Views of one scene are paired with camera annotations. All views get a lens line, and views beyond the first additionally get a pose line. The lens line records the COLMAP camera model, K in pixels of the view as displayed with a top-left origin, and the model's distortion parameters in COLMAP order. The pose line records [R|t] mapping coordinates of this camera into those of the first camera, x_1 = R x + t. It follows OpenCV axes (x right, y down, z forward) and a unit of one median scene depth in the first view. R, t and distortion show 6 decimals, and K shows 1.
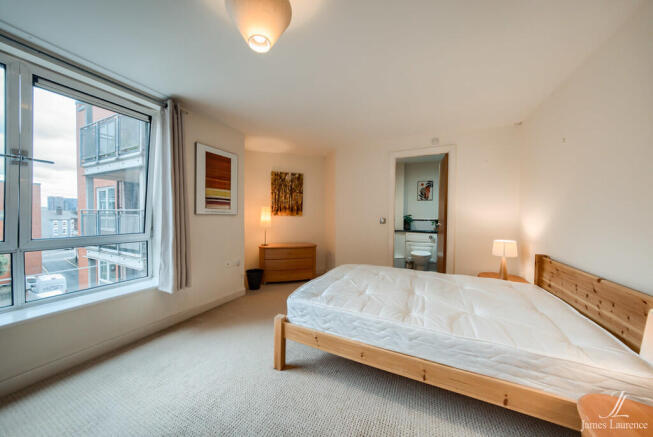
lens RADIAL K [[235.3, 0, 312.9], [0, 235.3, 217.3], [0, 0, 1]] dist [-0.003225, 0.000081]
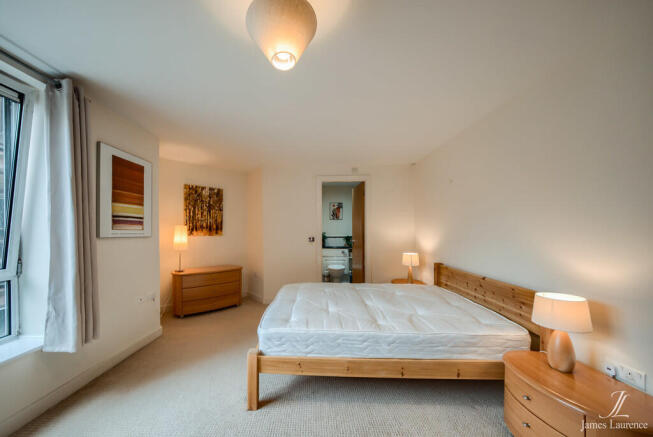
lens RADIAL K [[233.6, 0, 325.3], [0, 233.6, 230.5], [0, 0, 1]] dist [-0.011263, 0.000011]
pose [[0.902174, -0.006752, 0.431320, -0.139676], [0.014034, 0.999808, -0.013703, -0.013973], [-0.431144, 0.018416, 0.902095, 0.030771]]
